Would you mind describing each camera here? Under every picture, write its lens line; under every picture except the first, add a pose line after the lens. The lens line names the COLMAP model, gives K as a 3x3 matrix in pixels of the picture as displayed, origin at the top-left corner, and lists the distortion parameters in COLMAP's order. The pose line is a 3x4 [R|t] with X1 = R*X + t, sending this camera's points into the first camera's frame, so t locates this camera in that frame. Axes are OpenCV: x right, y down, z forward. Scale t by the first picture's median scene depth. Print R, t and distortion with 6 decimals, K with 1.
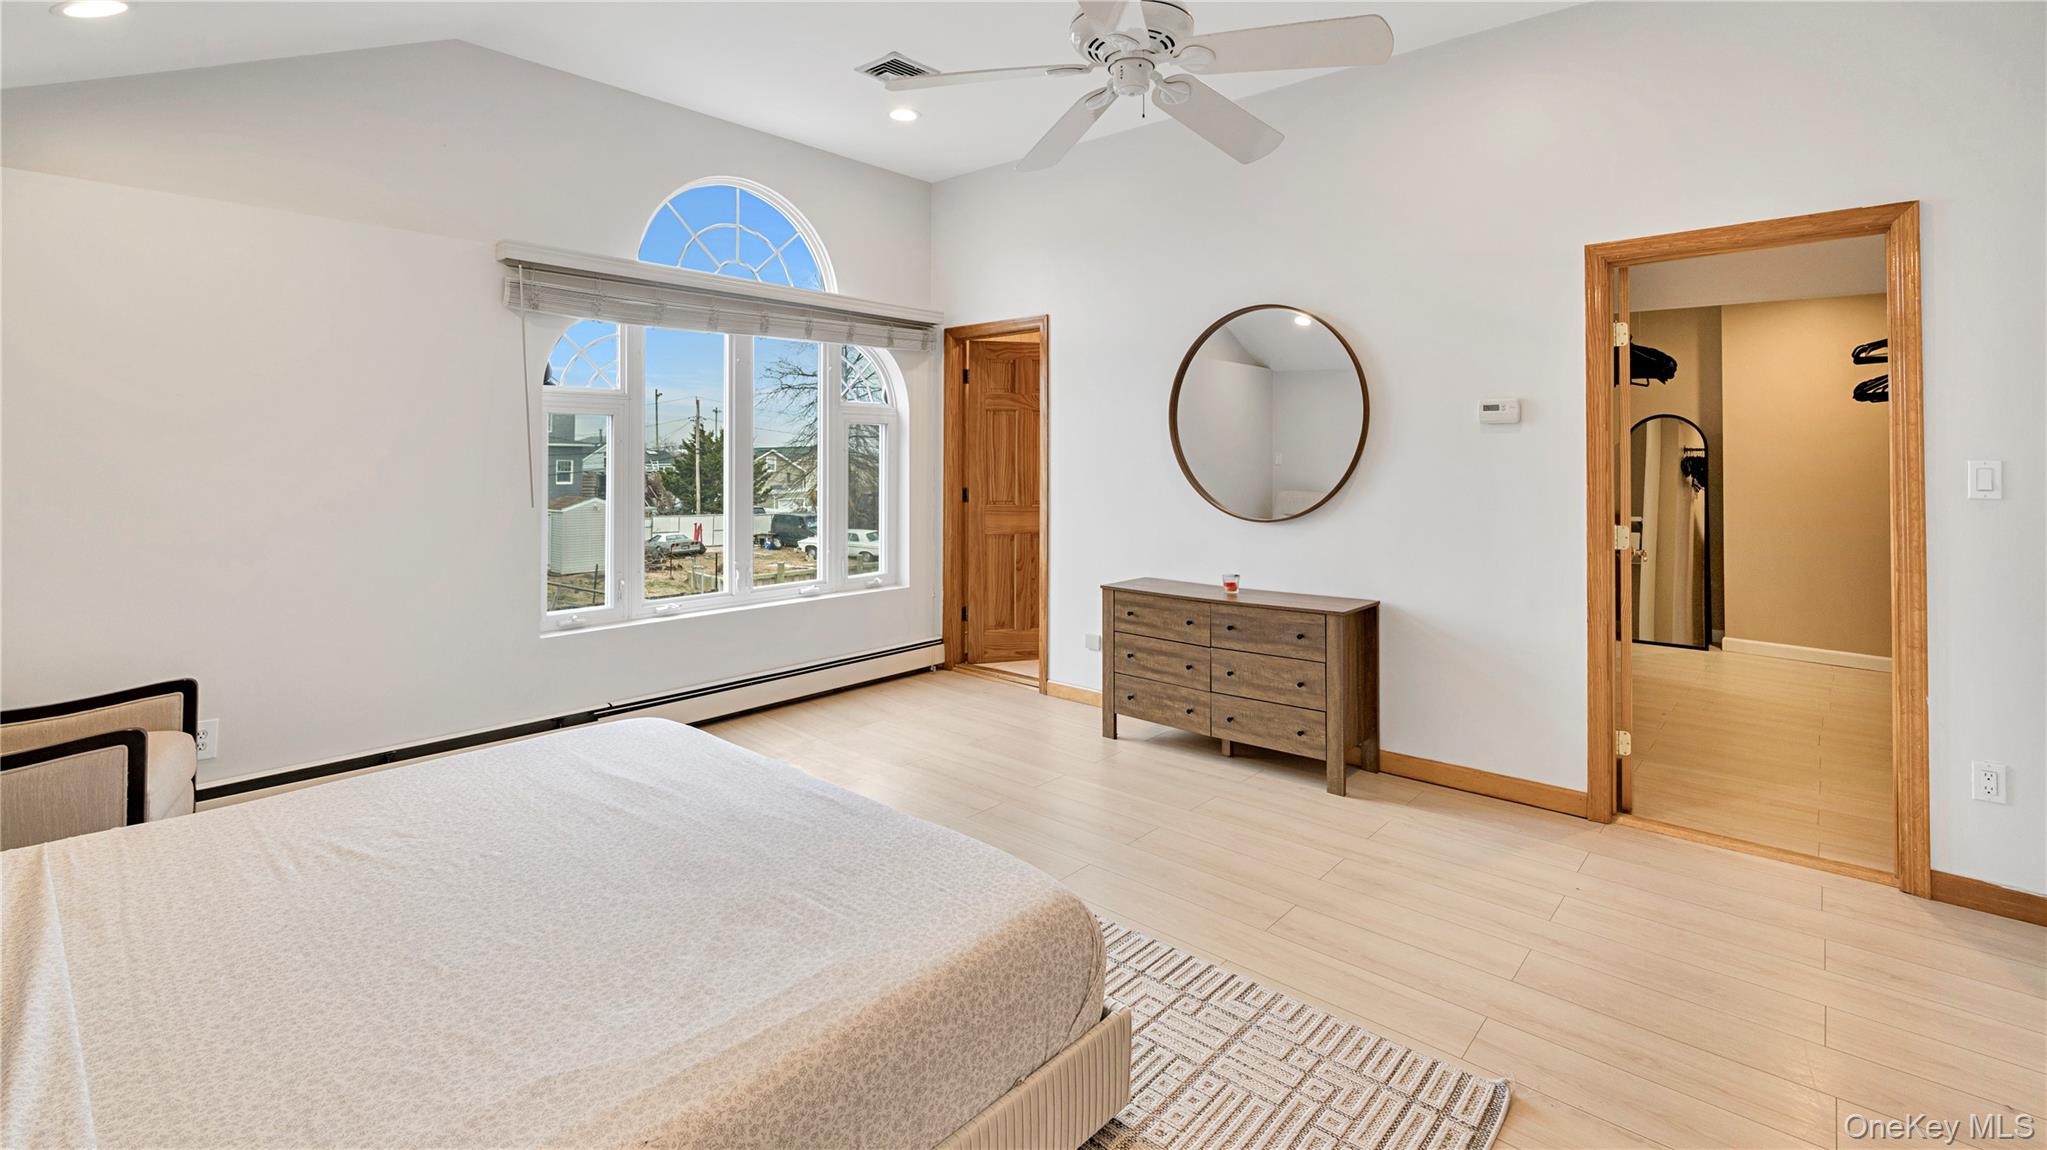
lens RADIAL K [[924.8, 0, 1023.5], [0, 924.8, 575.0], [0, 0, 1]] dist [0.000495, -0.000054]
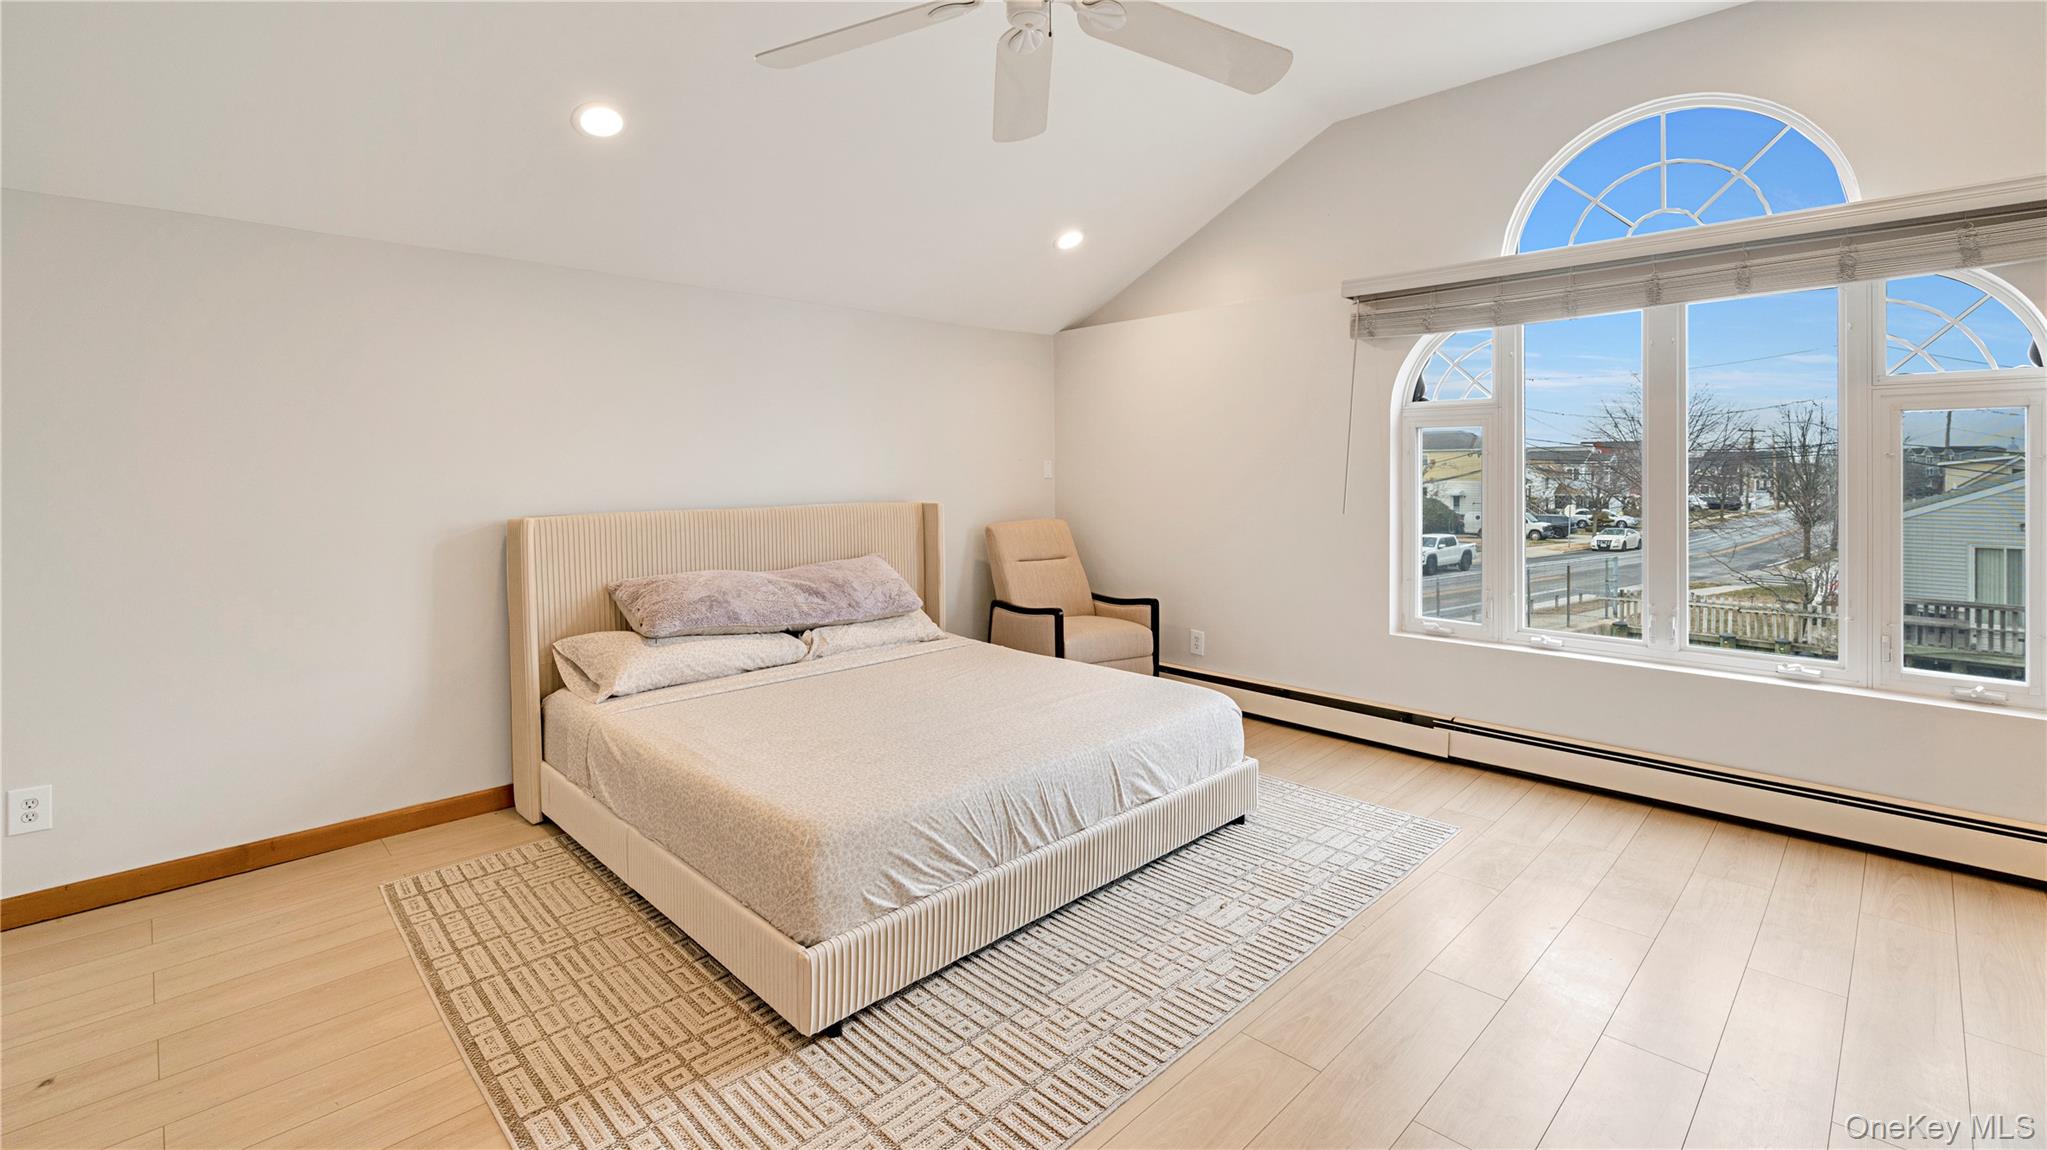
lens RADIAL K [[872.0, 0, 1014.2], [0, 872.0, 603.0], [0, 0, 1]] dist [-0.003517, -0.000364]
pose [[-0.071040, 0.149245, -0.986245, 0.575958], [-0.123416, 0.979831, 0.157164, -0.083629], [0.989809, 0.132883, -0.051188, 0.661529]]
